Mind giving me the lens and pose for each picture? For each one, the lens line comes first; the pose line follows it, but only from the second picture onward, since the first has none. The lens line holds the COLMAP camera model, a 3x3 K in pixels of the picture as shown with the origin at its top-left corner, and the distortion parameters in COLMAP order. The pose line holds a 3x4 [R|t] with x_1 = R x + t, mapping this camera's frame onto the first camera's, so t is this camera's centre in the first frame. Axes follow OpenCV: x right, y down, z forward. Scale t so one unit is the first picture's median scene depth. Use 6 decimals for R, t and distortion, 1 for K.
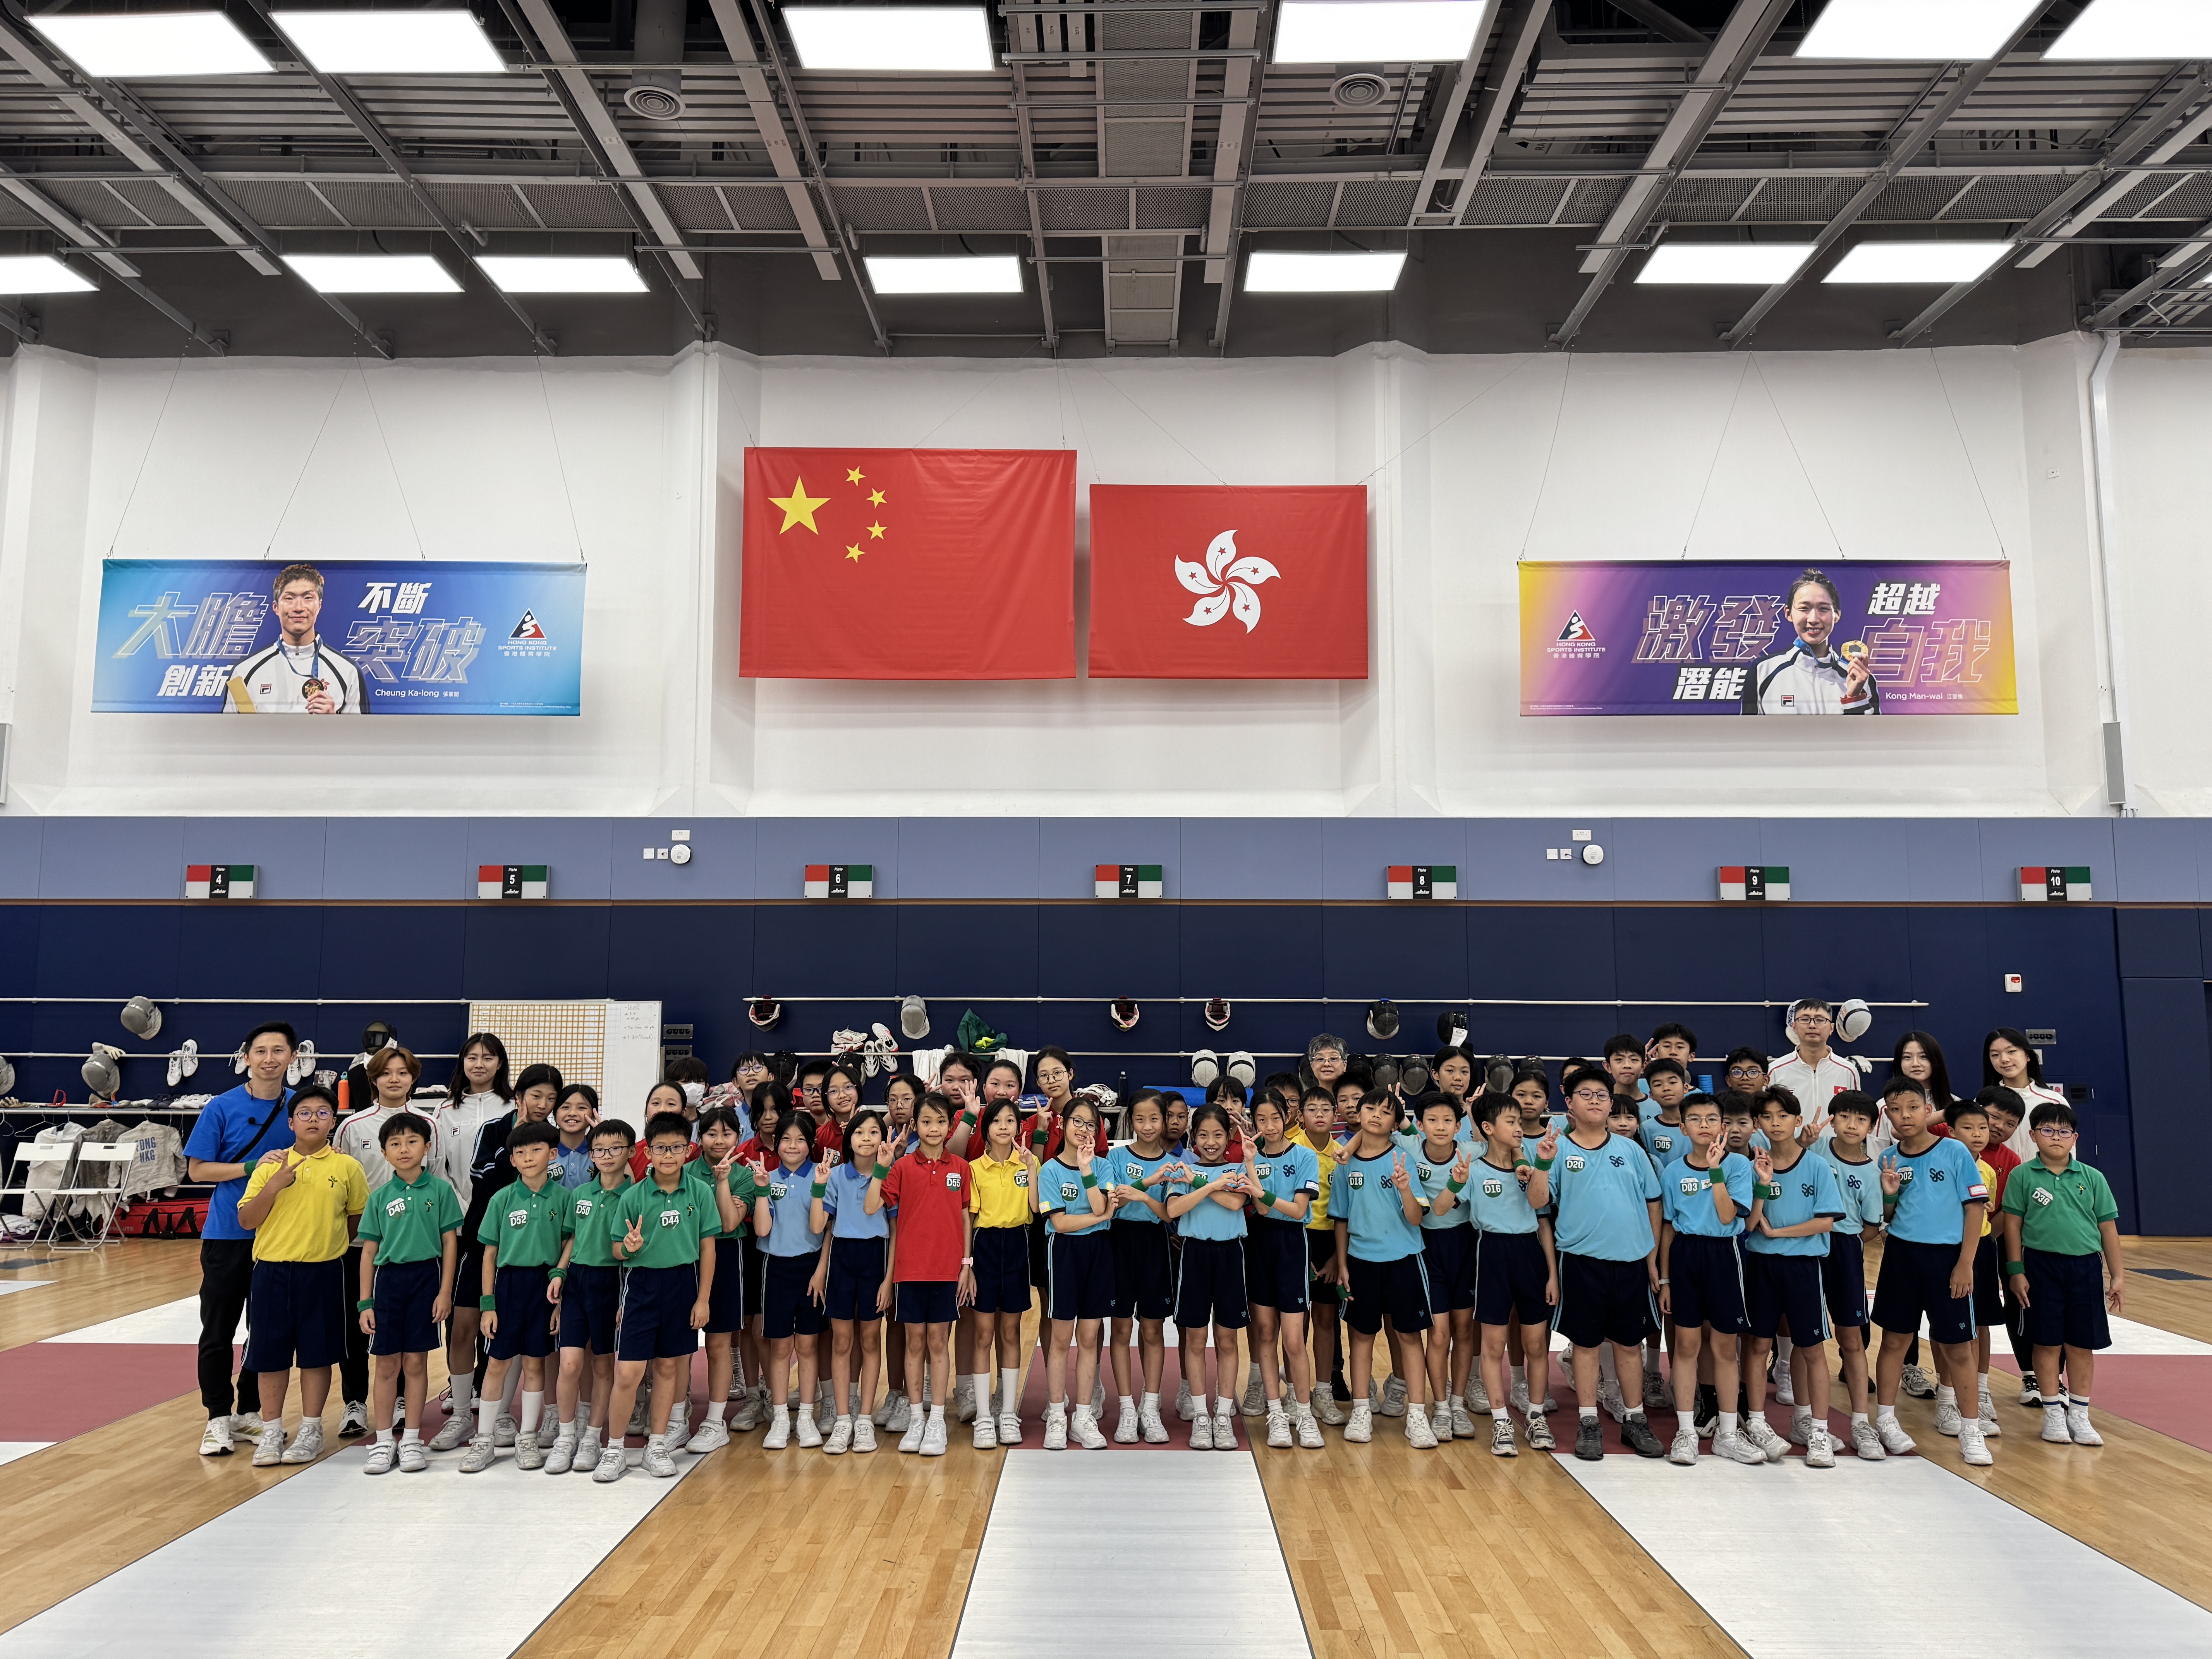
lens RADIAL K [[1699.9, 0, 1106.1], [0, 1699.9, 896.6], [0, 0, 1]] dist [0.046344, -0.059959]
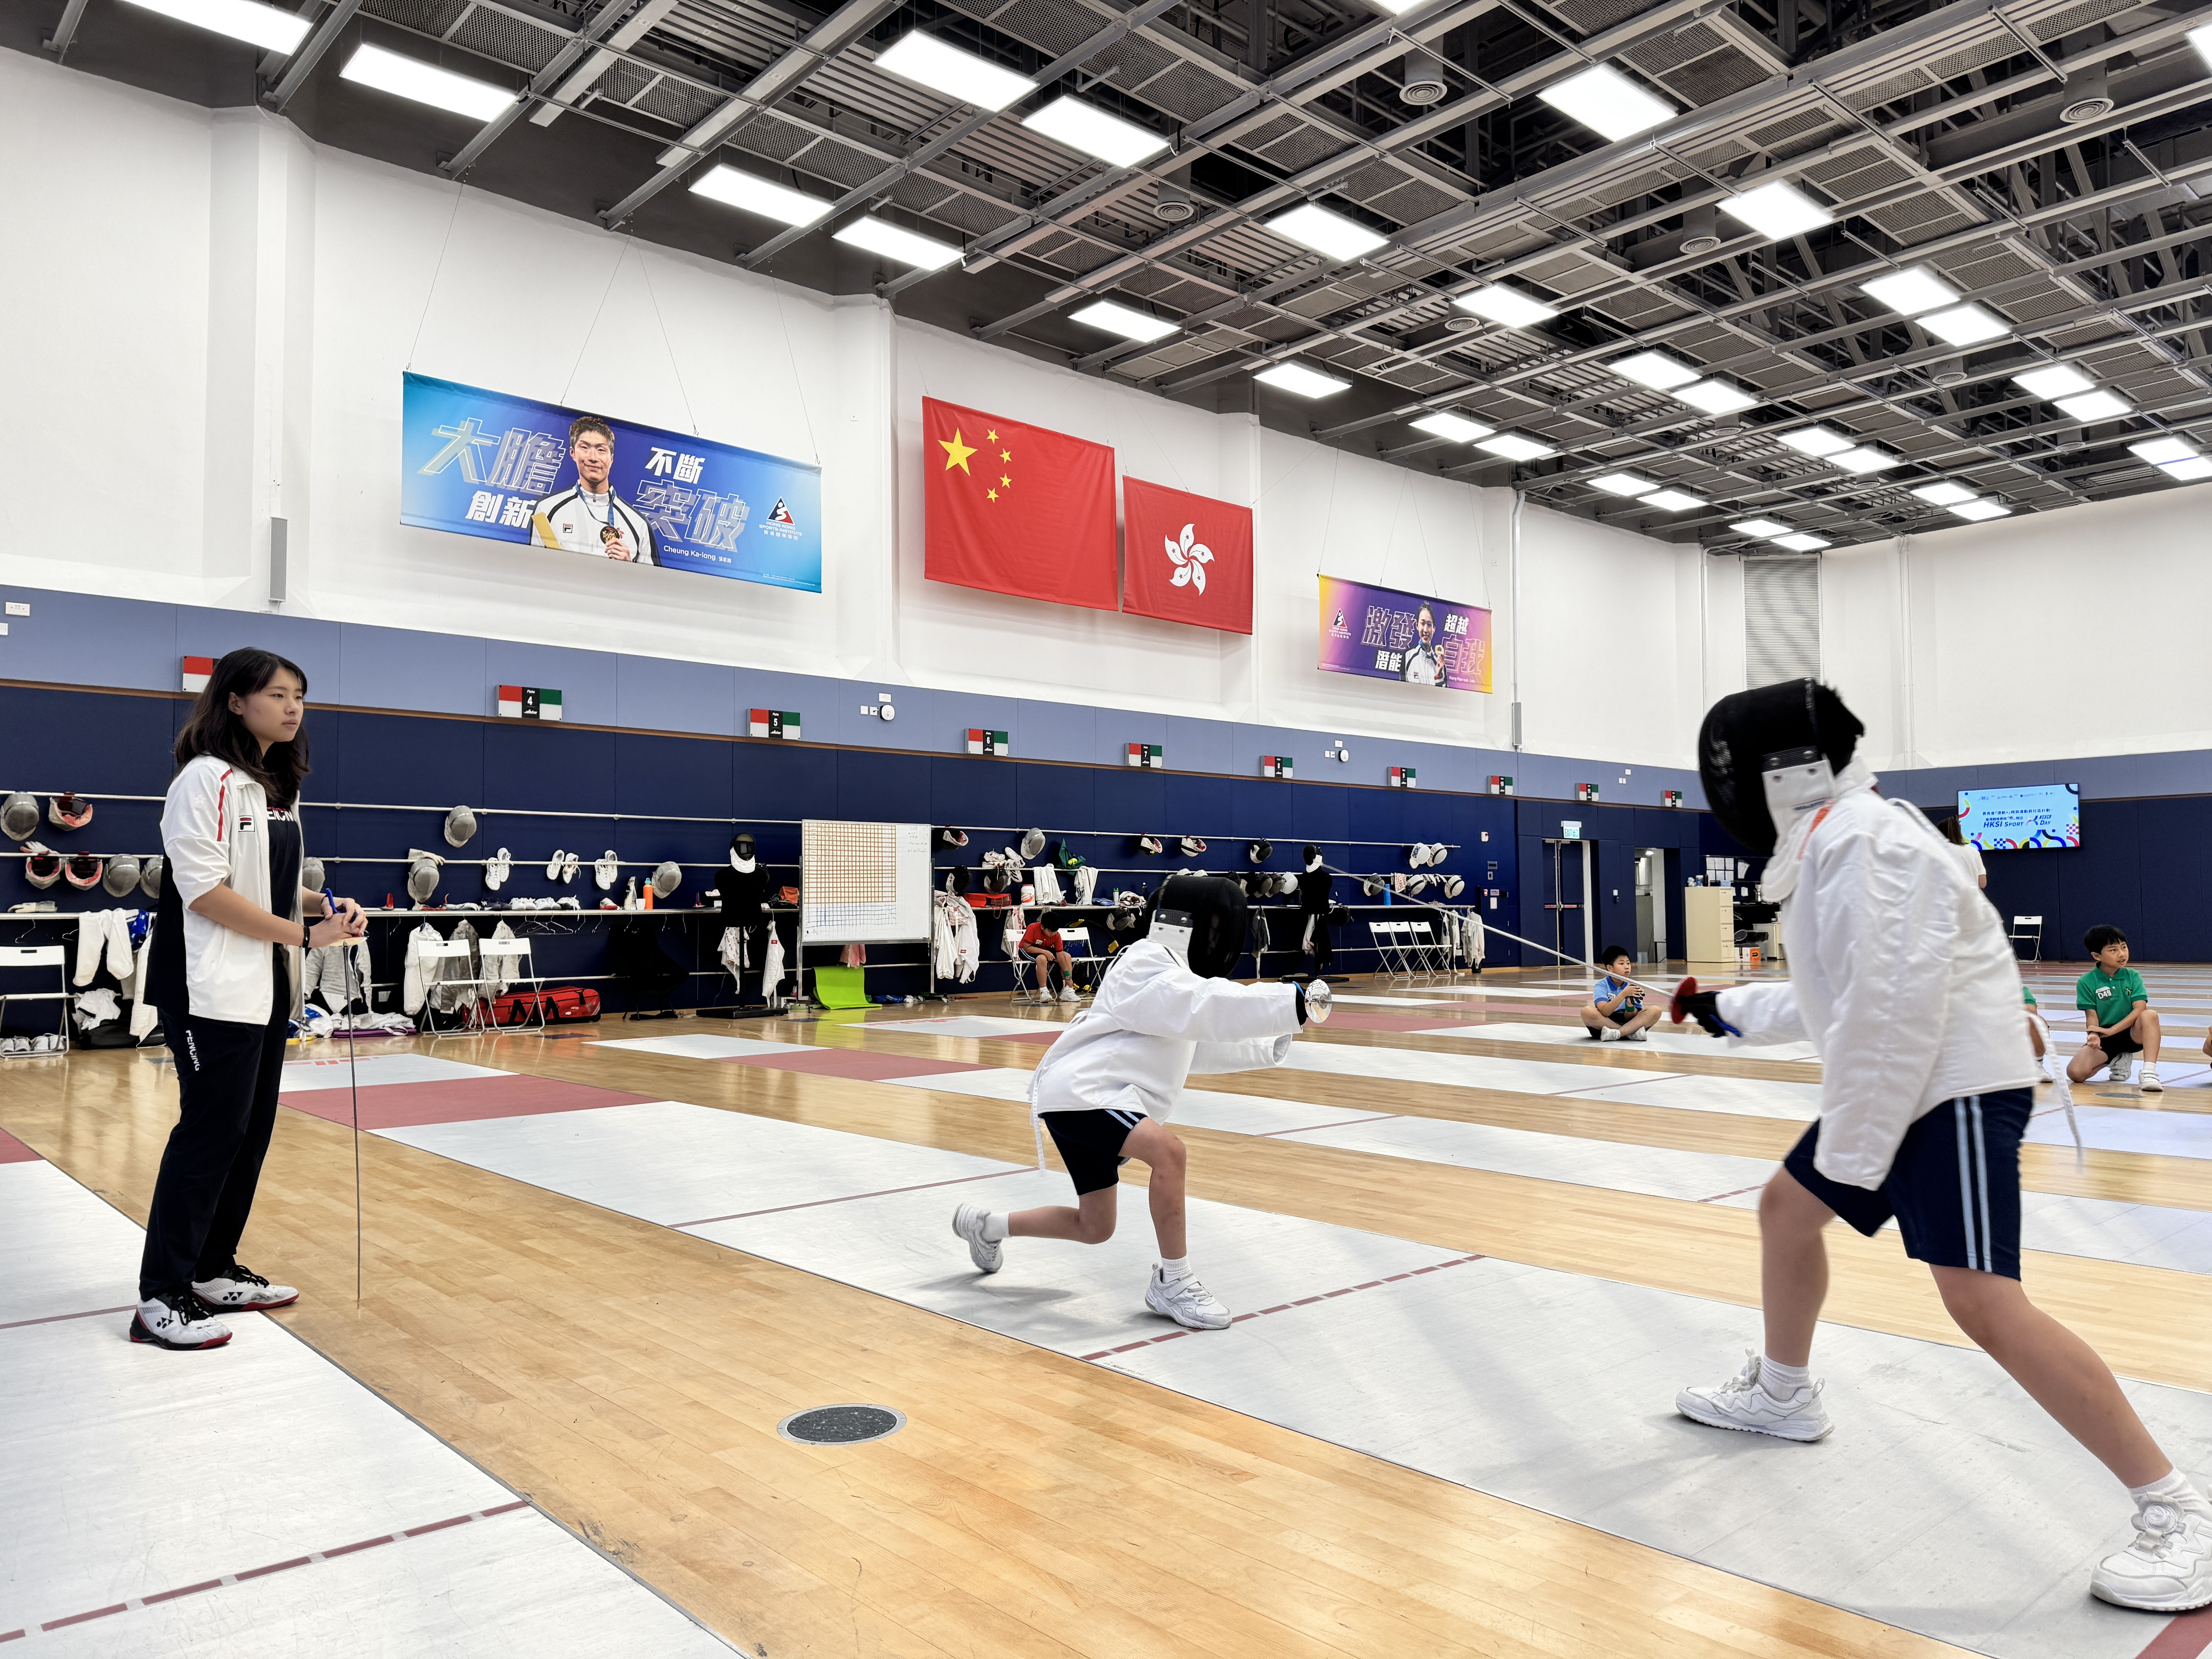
lens RADIAL K [[1530.4, 0, 1113.7], [0, 1530.4, 851.3], [0, 0, 1]] dist [0.061755, -0.051944]
pose [[0.740813, 0.019667, 0.671423, -0.885331], [-0.078965, 0.995190, 0.057976, -0.000892], [-0.667053, -0.095968, 0.738803, 0.018968]]
